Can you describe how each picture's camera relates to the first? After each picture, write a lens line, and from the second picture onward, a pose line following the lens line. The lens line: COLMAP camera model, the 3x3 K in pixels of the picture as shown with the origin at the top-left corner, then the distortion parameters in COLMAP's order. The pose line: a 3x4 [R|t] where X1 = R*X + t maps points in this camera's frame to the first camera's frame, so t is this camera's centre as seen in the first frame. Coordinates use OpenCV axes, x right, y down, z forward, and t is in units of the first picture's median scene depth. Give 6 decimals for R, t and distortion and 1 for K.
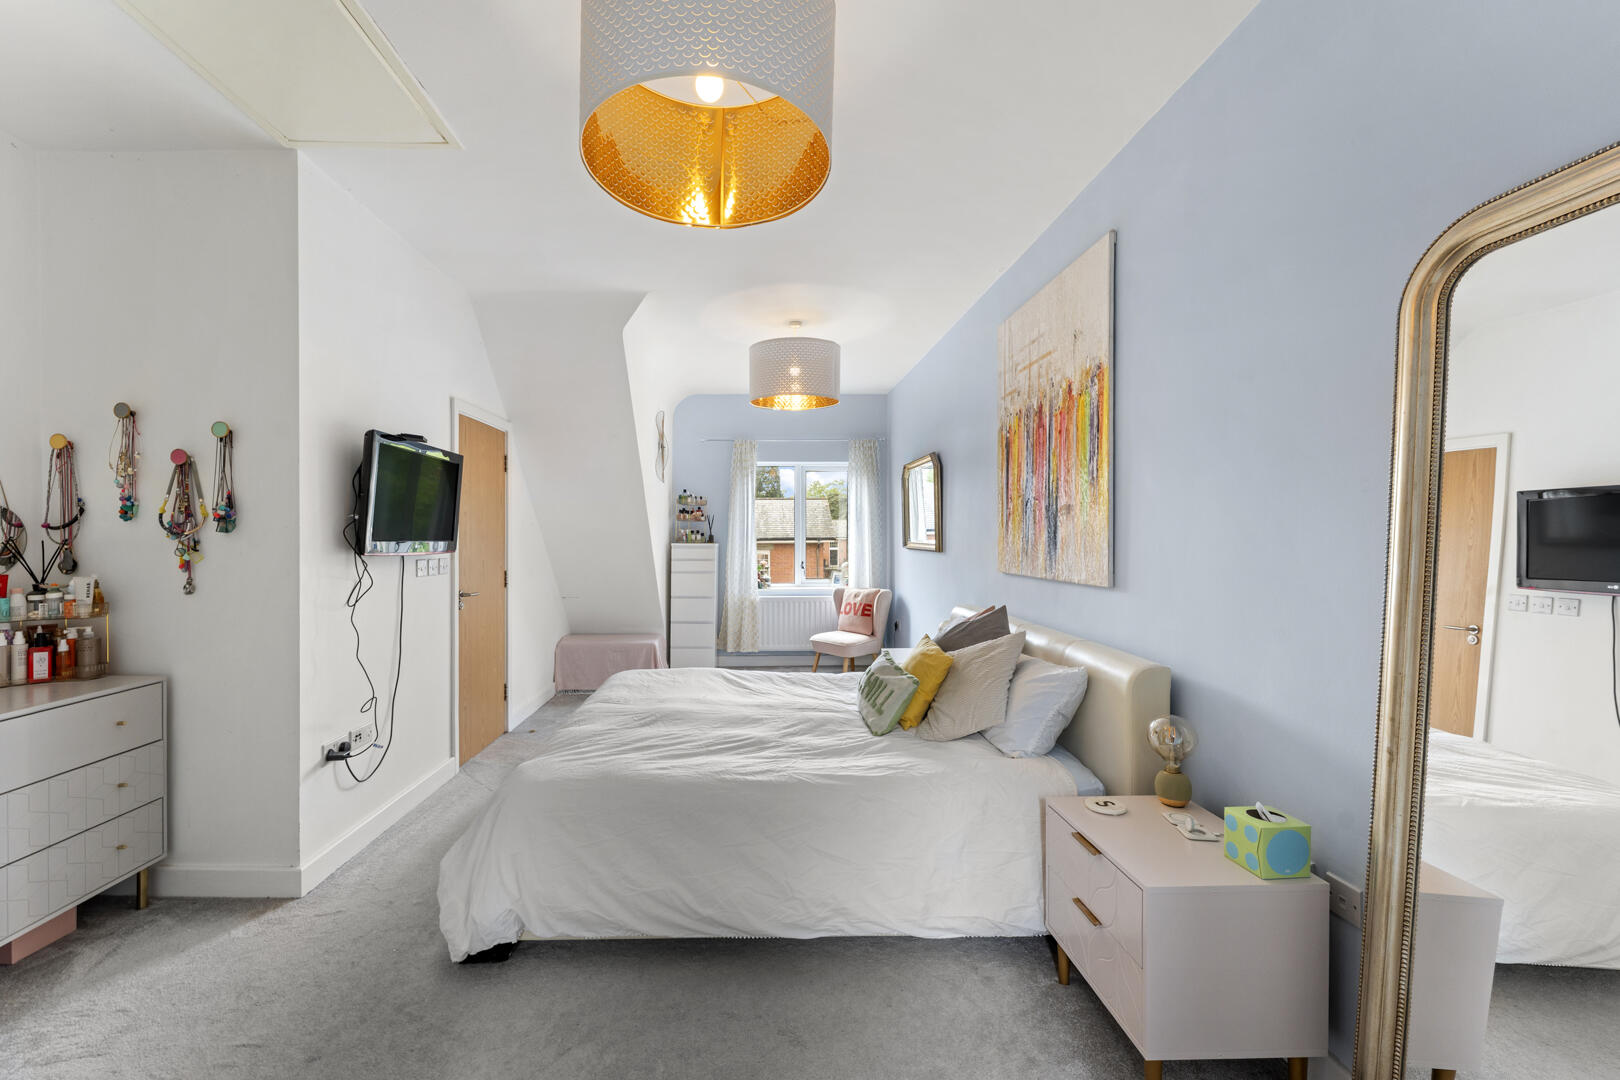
lens RADIAL K [[648.0, 0, 796.1], [0, 648.0, 543.8], [0, 0, 1]] dist [-0.004655, -0.000231]
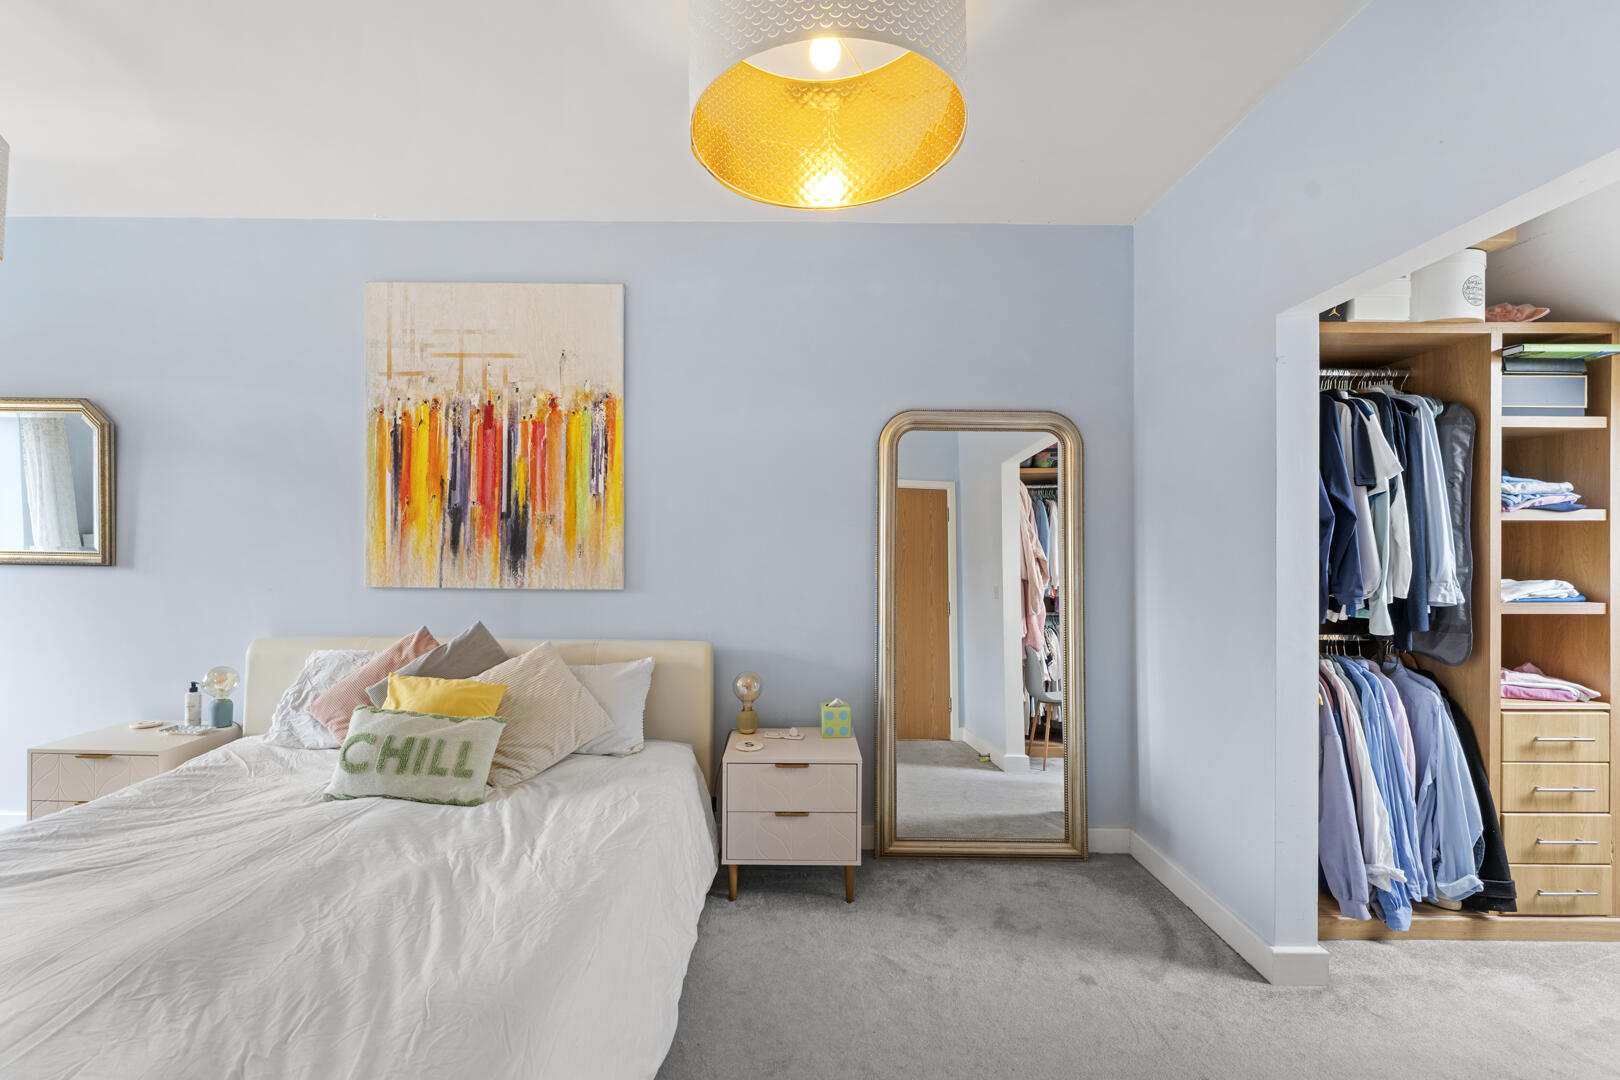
lens RADIAL K [[648.0, 0, 803.3], [0, 648.0, 546.0], [0, 0, 1]] dist [-0.004655, -0.000231]
pose [[0.054697, 0.005162, 0.998490, -0.627183], [-0.000652, 0.999987, -0.005134, -0.005915], [-0.998503, -0.000370, 0.054700, 0.582976]]
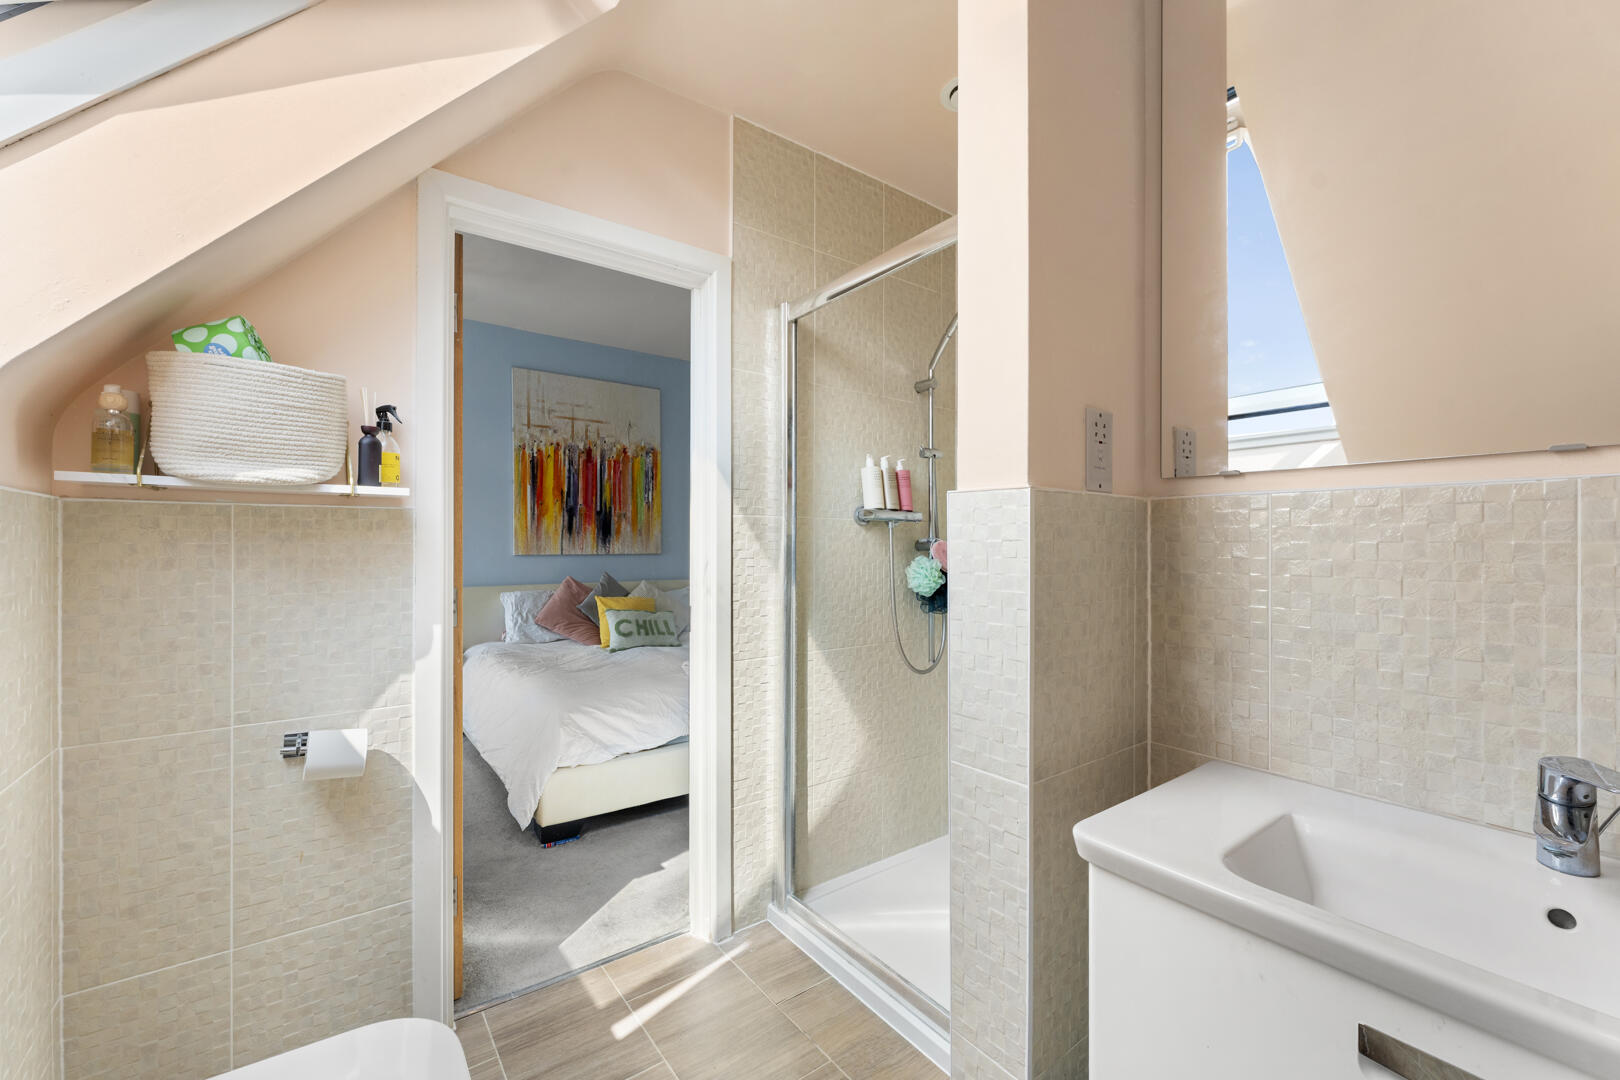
lens RADIAL K [[648.0, 0, 805.7], [0, 648.0, 536.5], [0, 0, 1]] dist [-0.004655, -0.000231]
pose [[-0.554229, -0.003051, 0.832358, -1.515585], [-0.001235, 0.999995, 0.002843, 0.001647], [-0.832363, 0.000548, -0.554230, 1.711581]]
